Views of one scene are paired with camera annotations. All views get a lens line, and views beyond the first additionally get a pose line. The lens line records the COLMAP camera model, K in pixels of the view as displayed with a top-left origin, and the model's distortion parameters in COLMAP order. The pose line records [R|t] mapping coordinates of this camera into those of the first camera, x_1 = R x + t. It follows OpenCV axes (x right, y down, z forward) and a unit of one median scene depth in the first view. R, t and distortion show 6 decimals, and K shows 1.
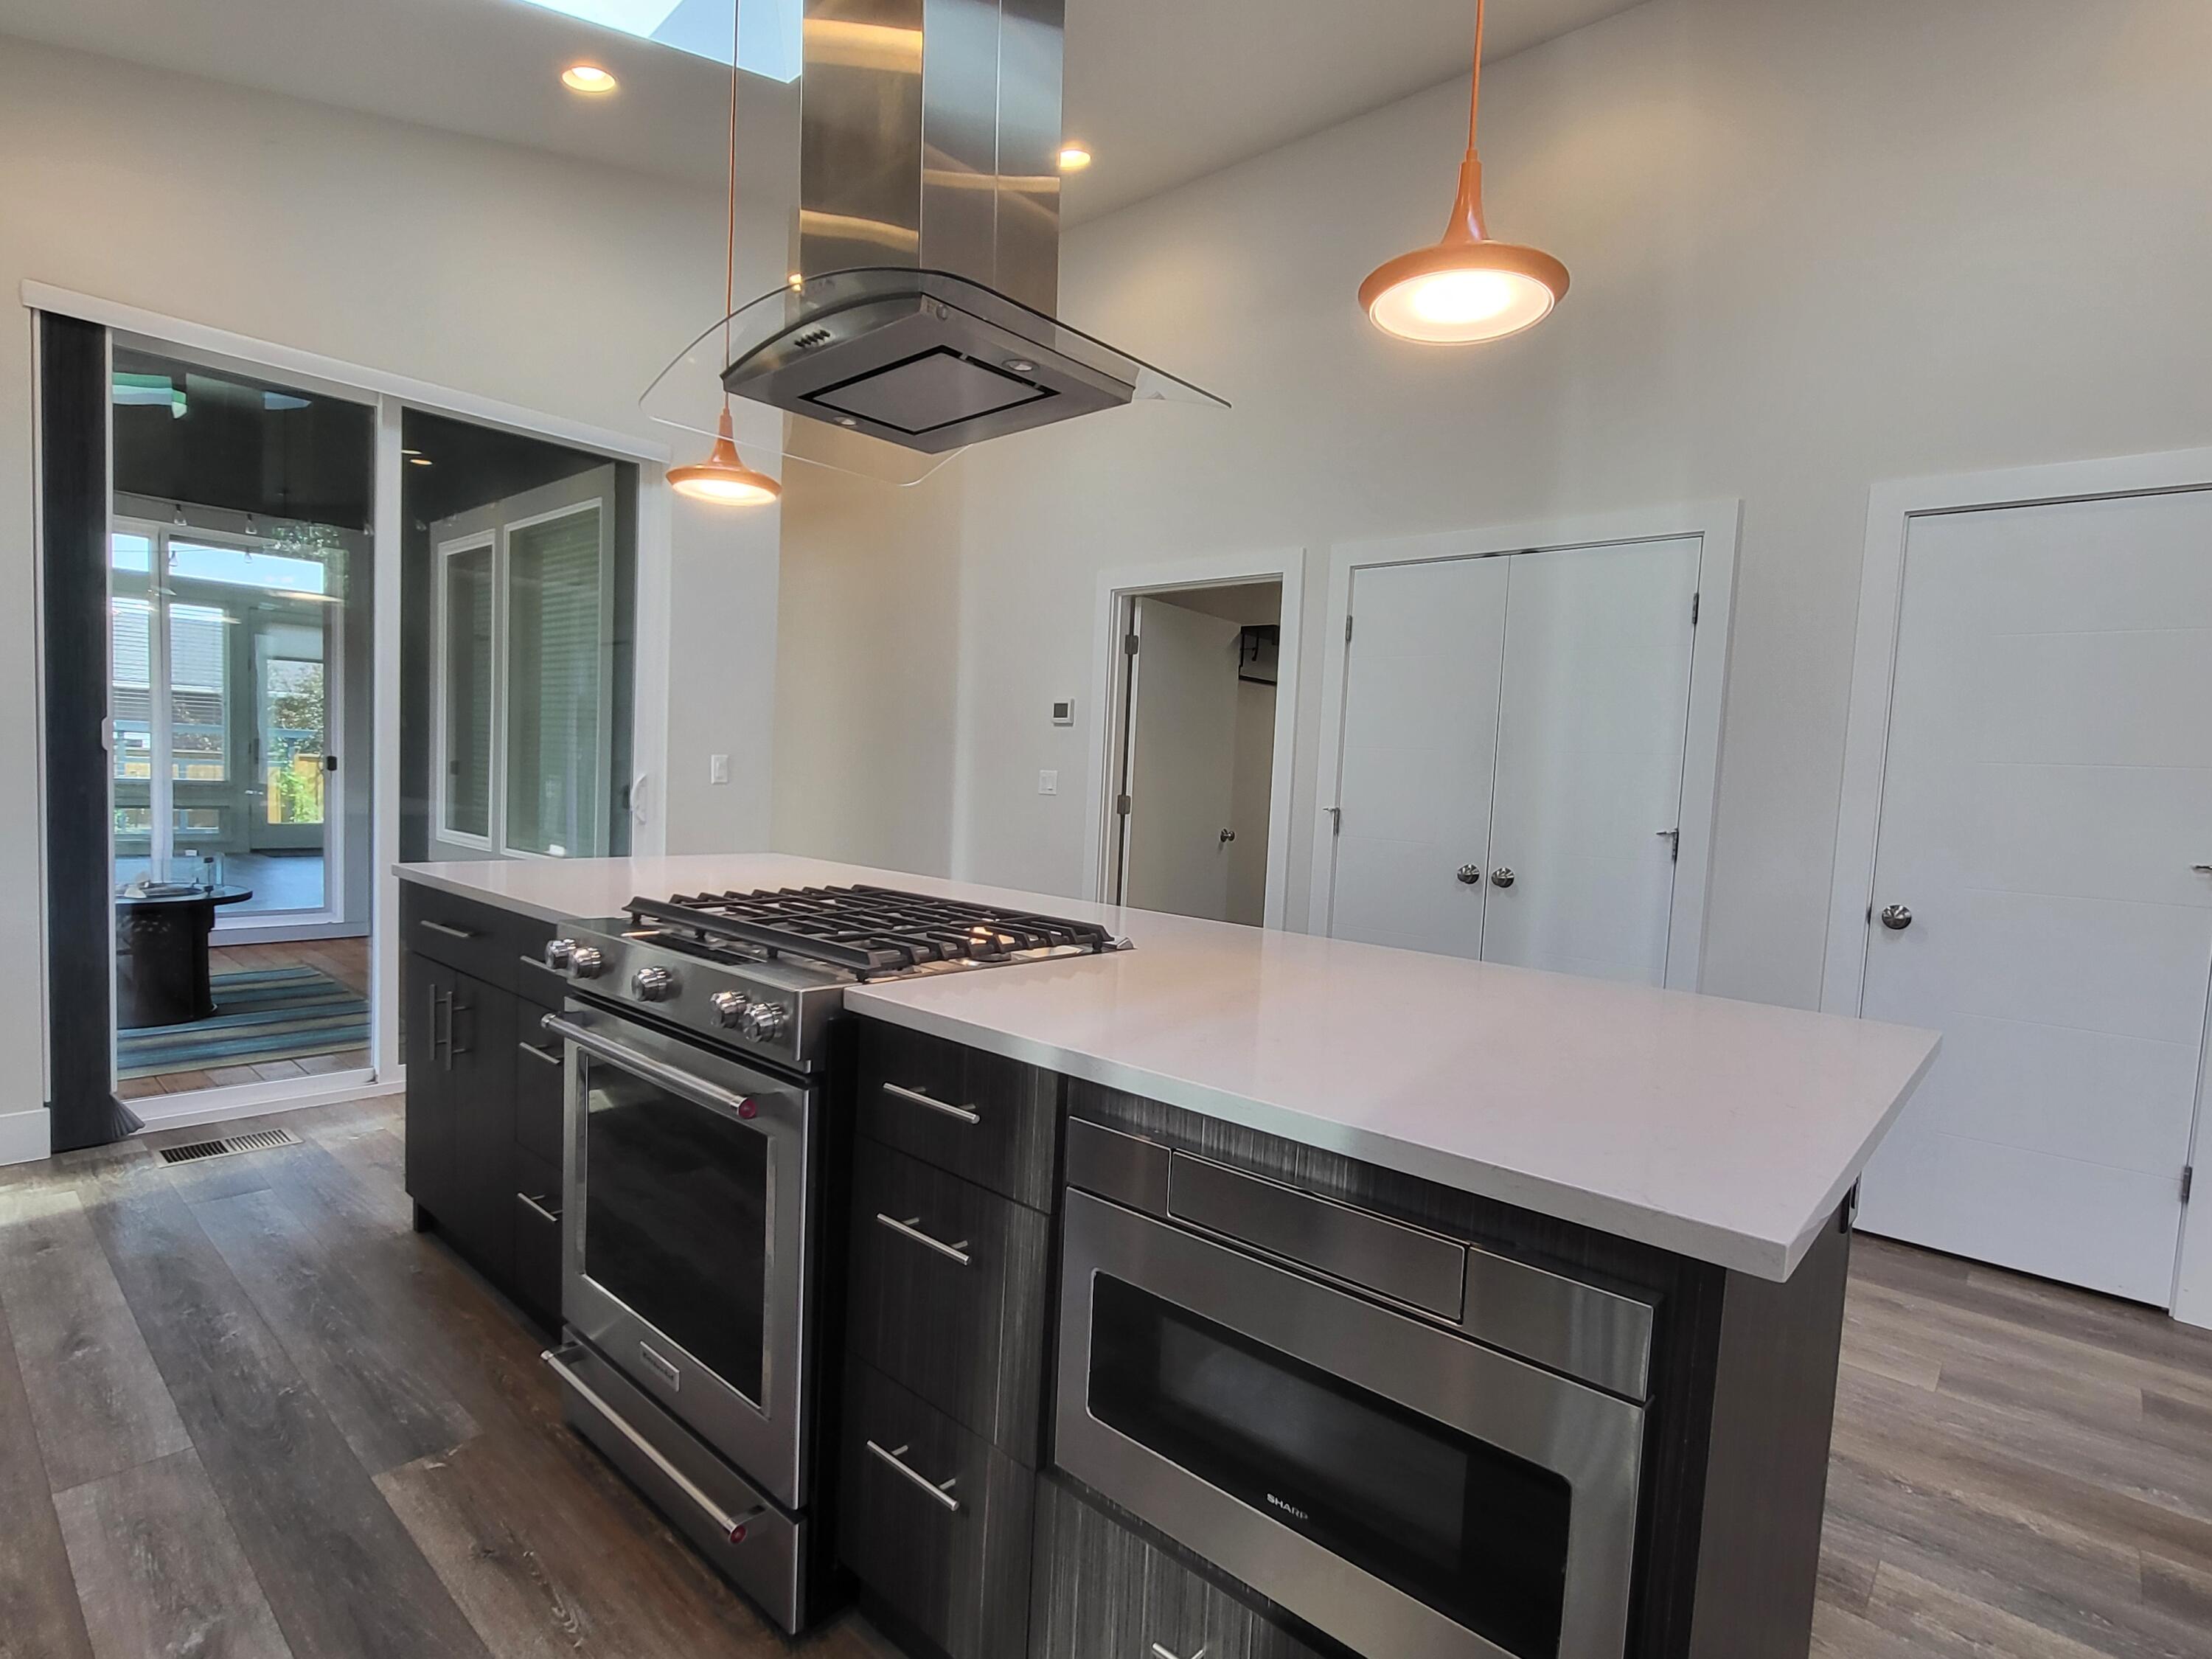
lens RADIAL K [[1116.7, 0, 1113.1], [0, 1116.7, 852.7], [0, 0, 1]] dist [-0.000111, -0.001179]
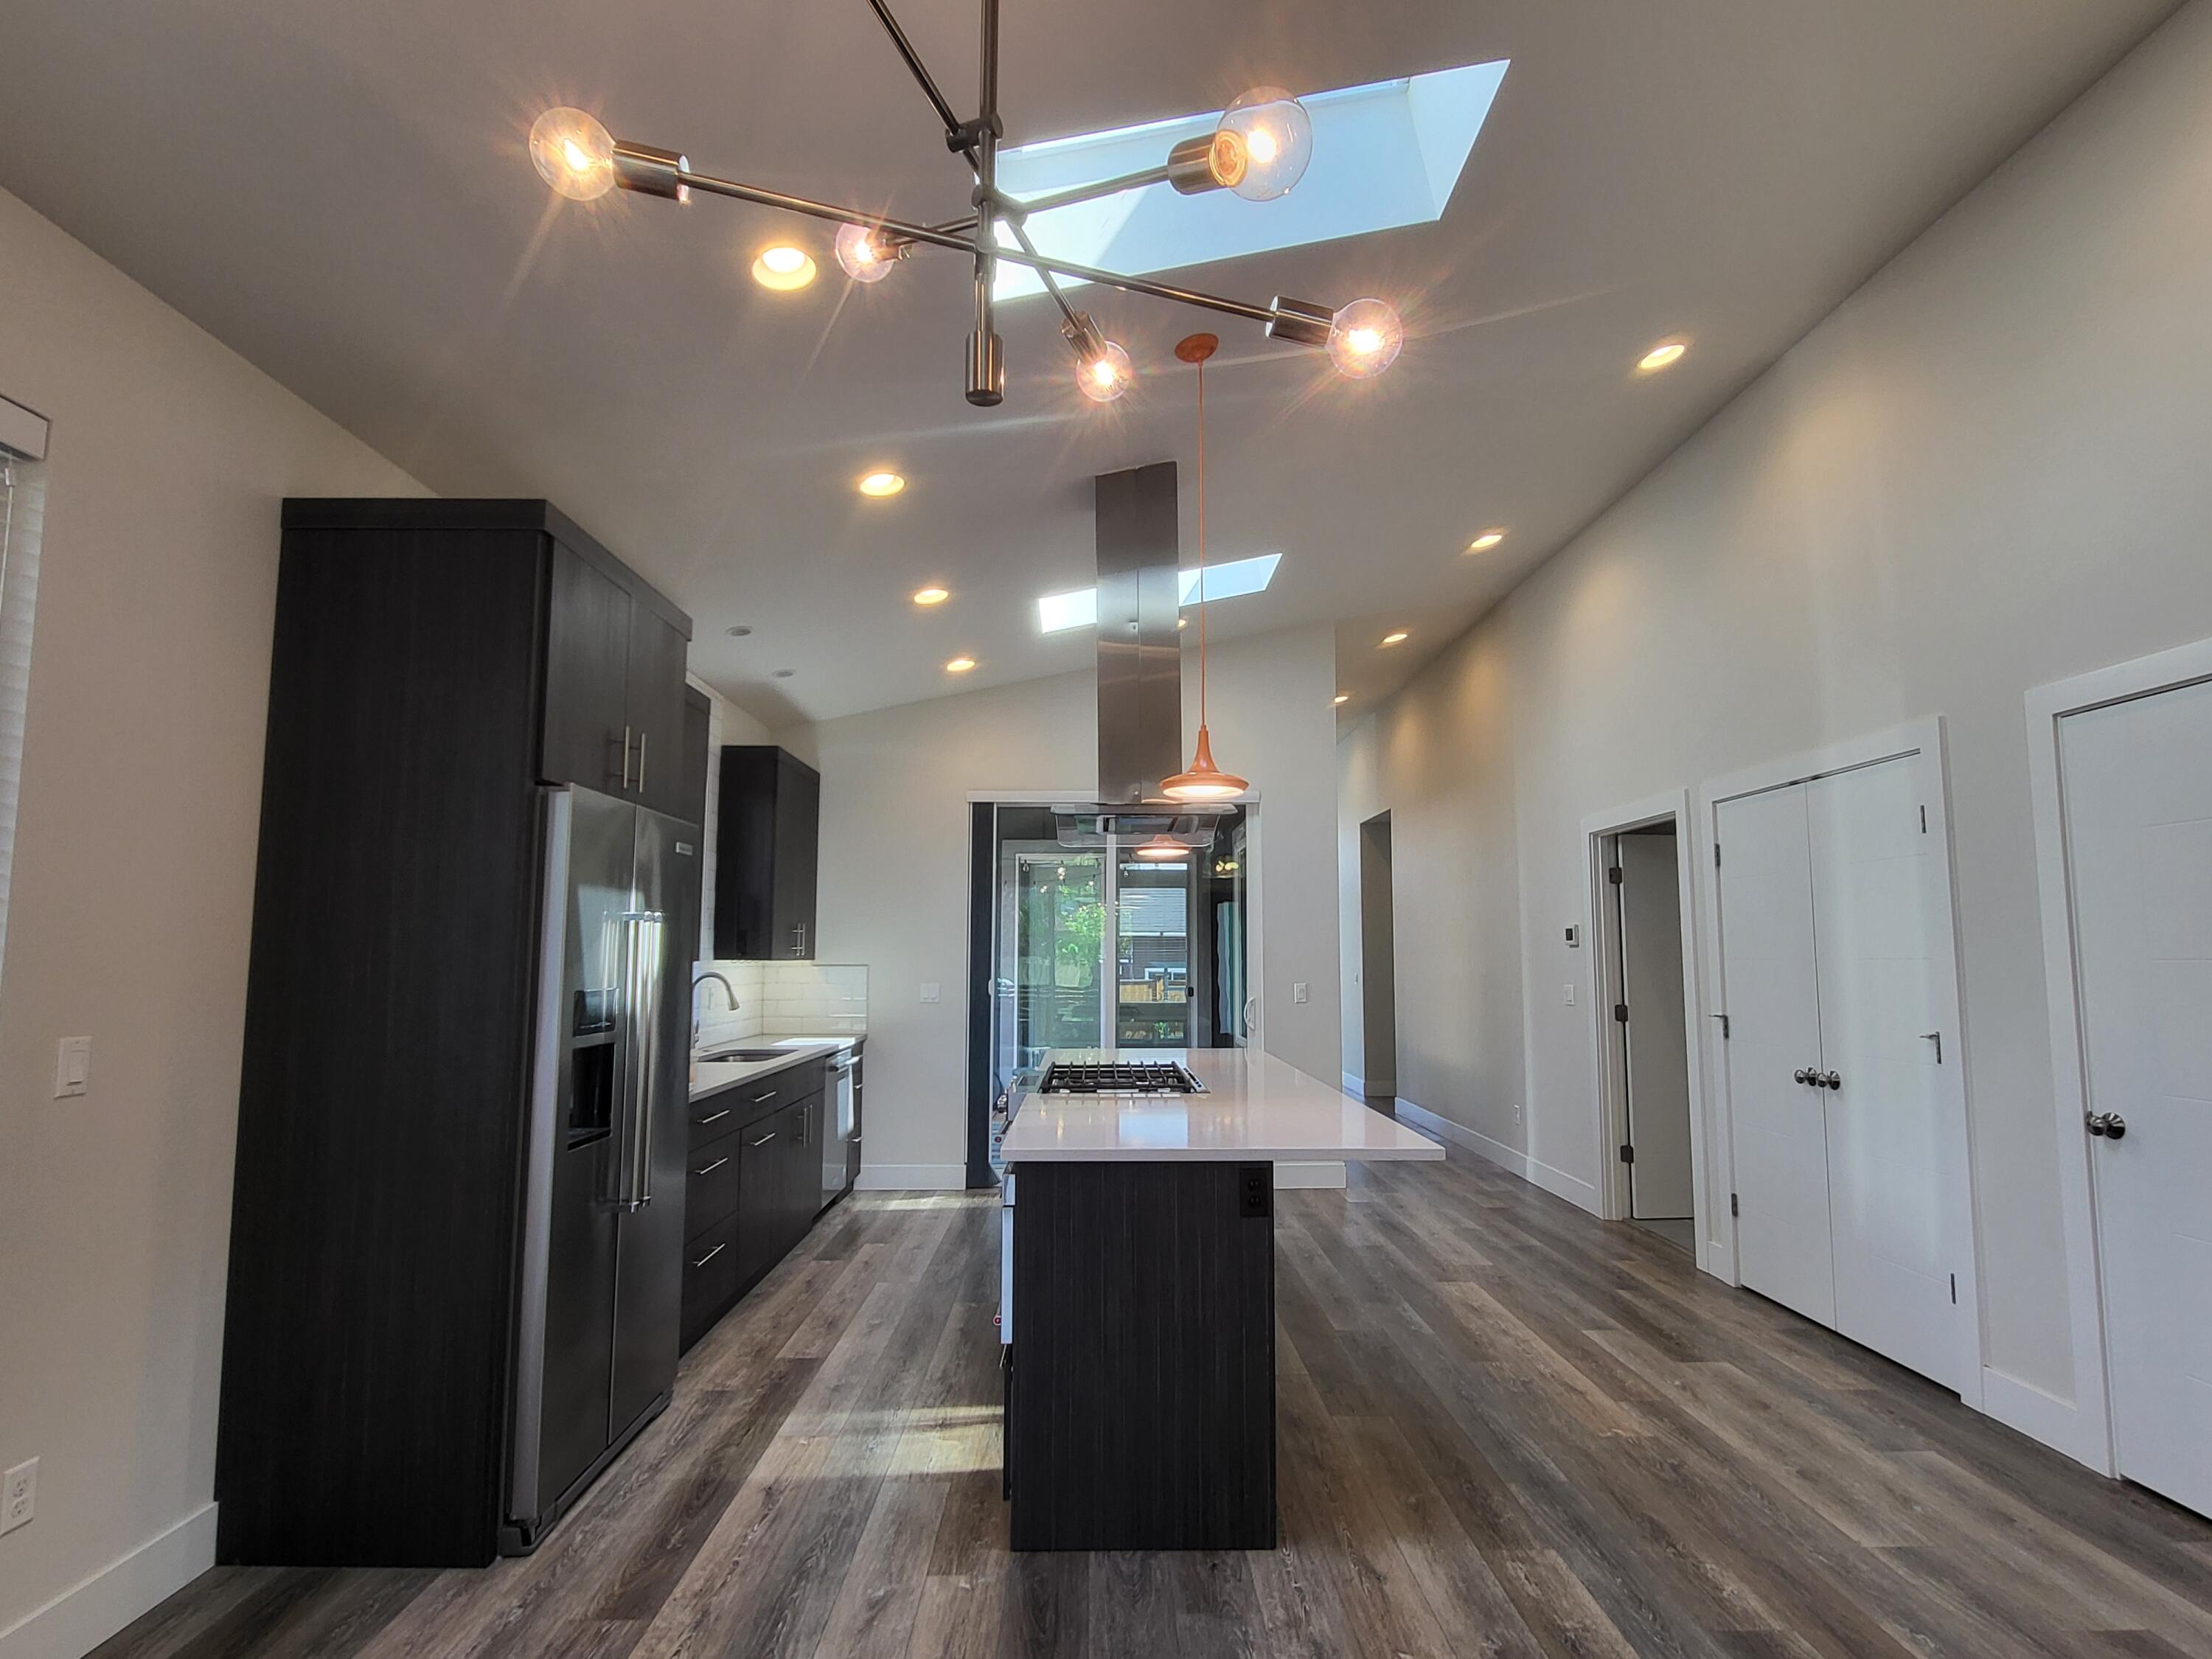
lens RADIAL K [[1116.7, 0, 1113.1], [0, 1116.7, 852.7], [0, 0, 1]] dist [-0.000111, -0.001179]
pose [[0.676304, -0.117015, -0.727269, 0.751686], [-0.021003, 0.983838, -0.177827, 0.014416], [0.736323, 0.135540, 0.662916, -0.248380]]
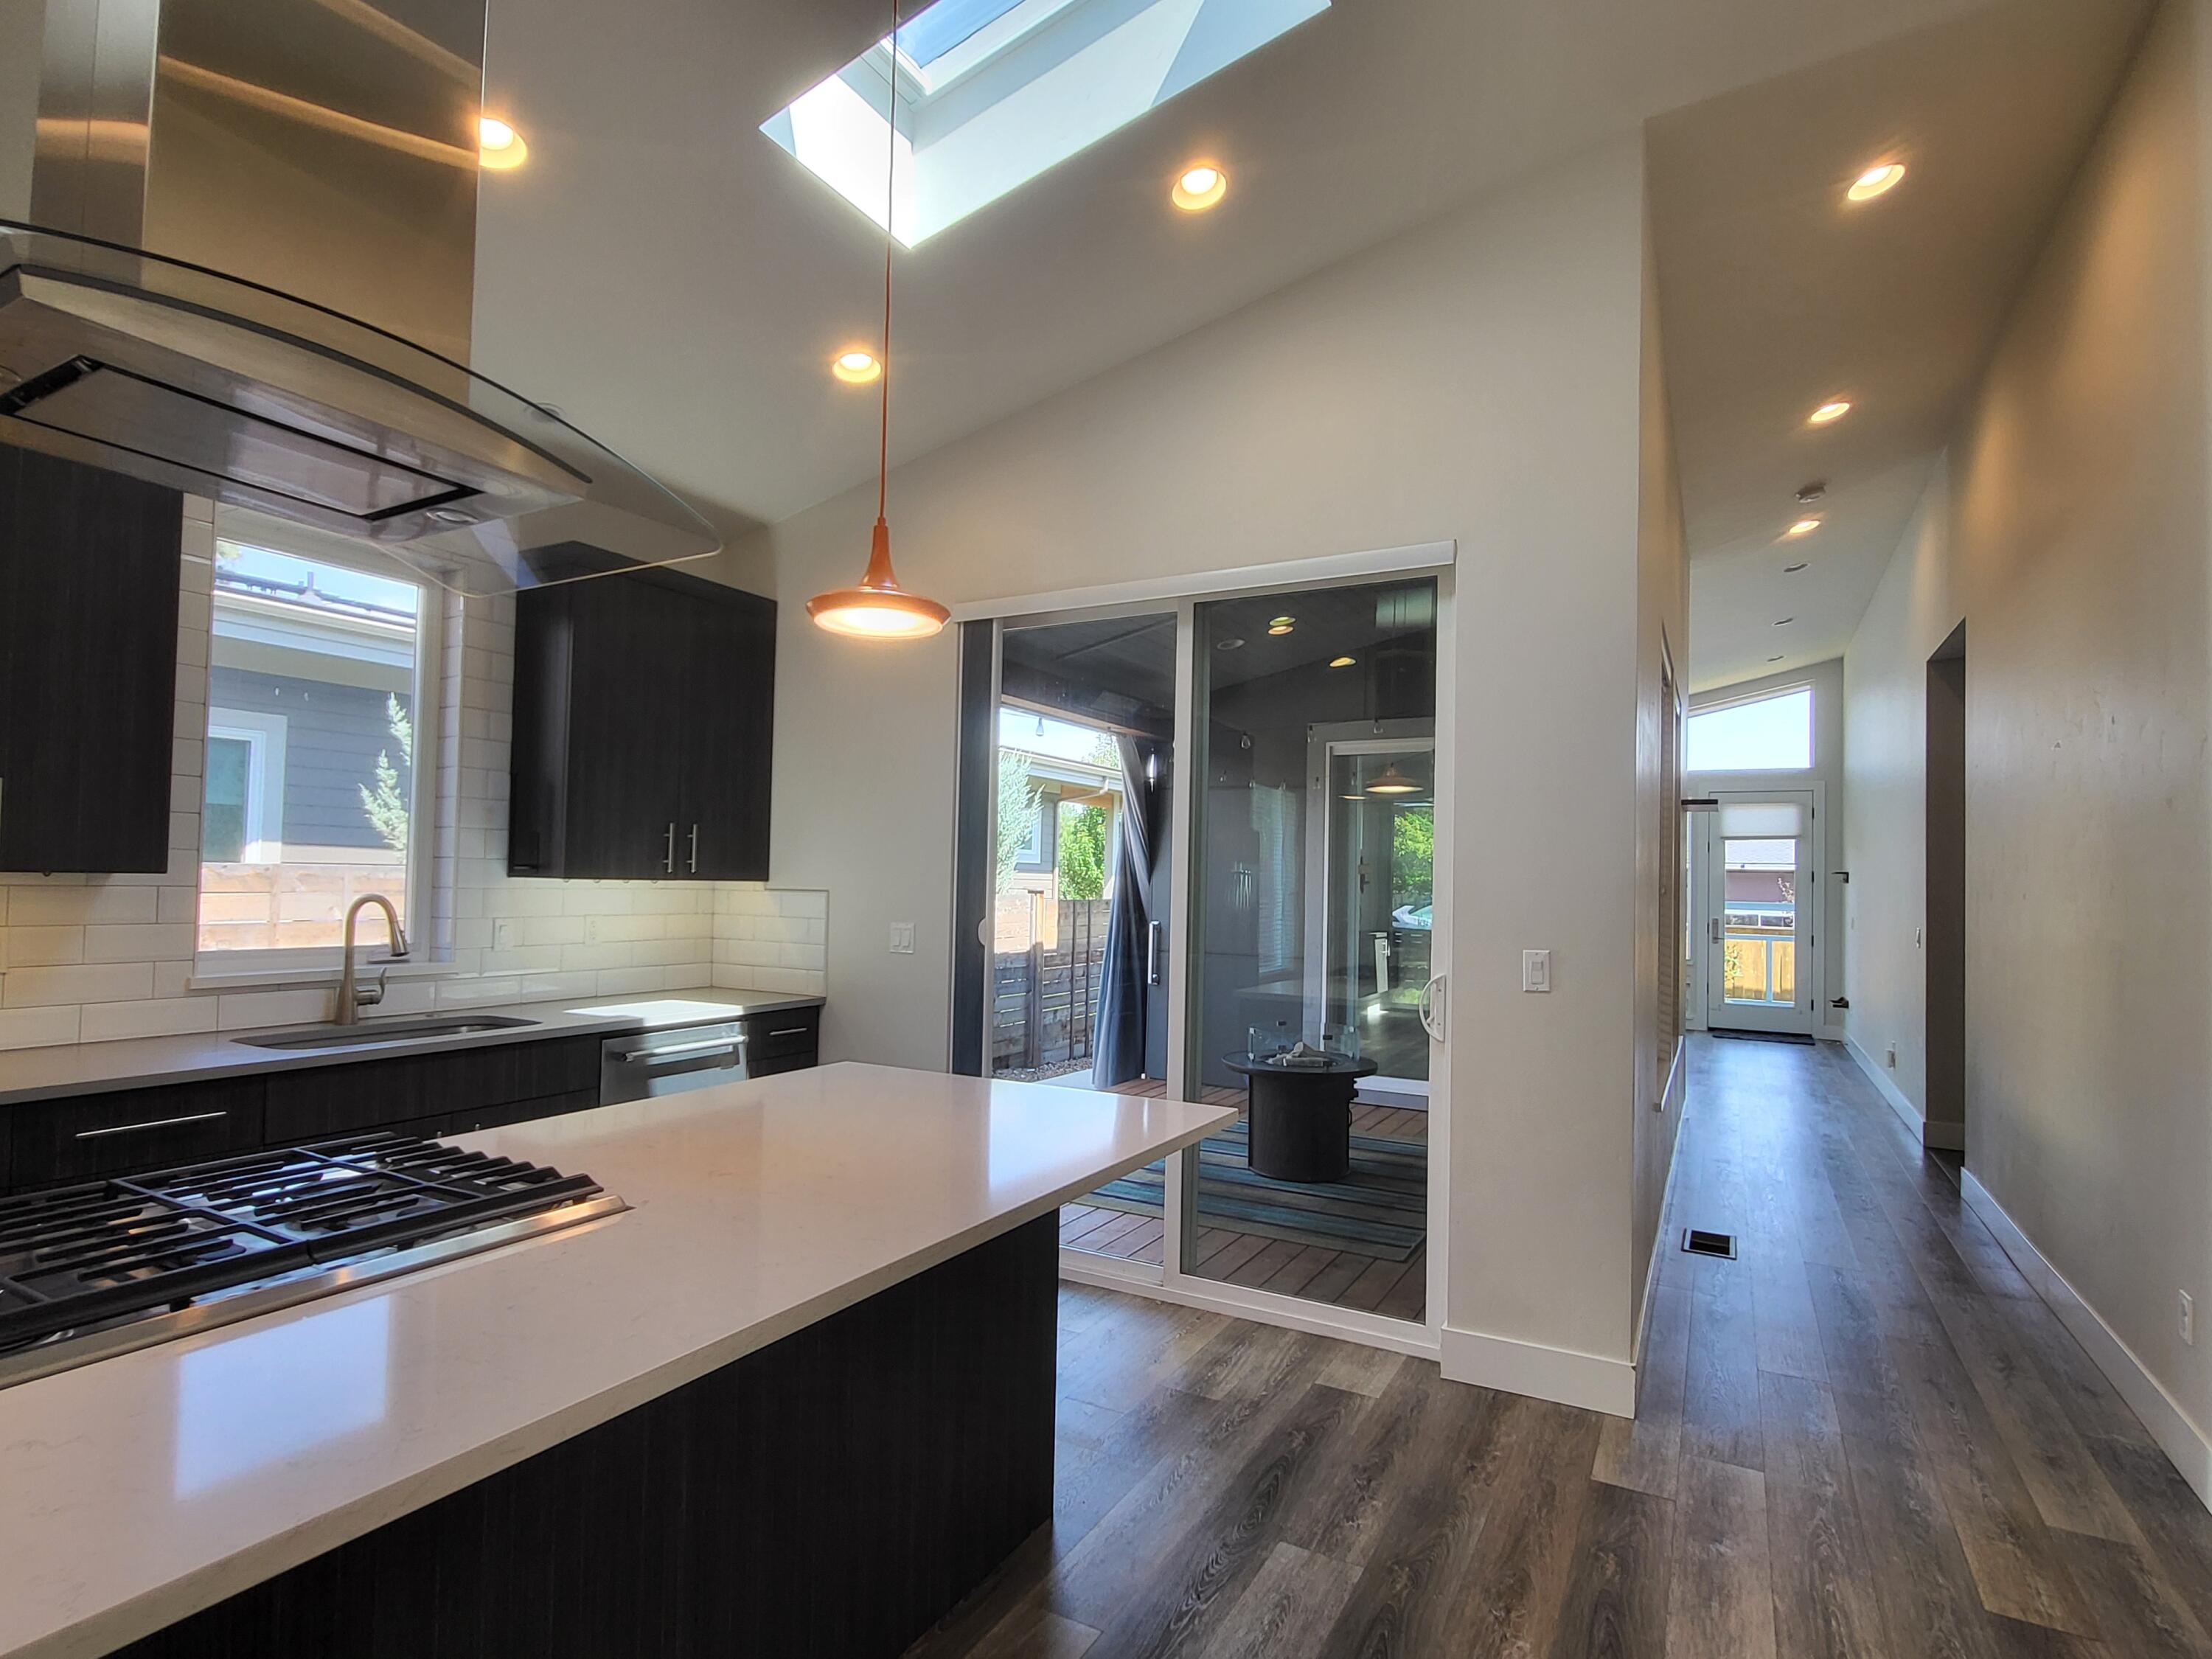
lens RADIAL K [[1116.7, 0, 1113.1], [0, 1116.7, 852.7], [0, 0, 1]] dist [-0.000111, -0.001179]
pose [[0.230327, -0.070915, -0.970526, 0.324564], [-0.079257, 0.992661, -0.091342, -0.081770], [0.969880, 0.097959, 0.223016, 0.763032]]
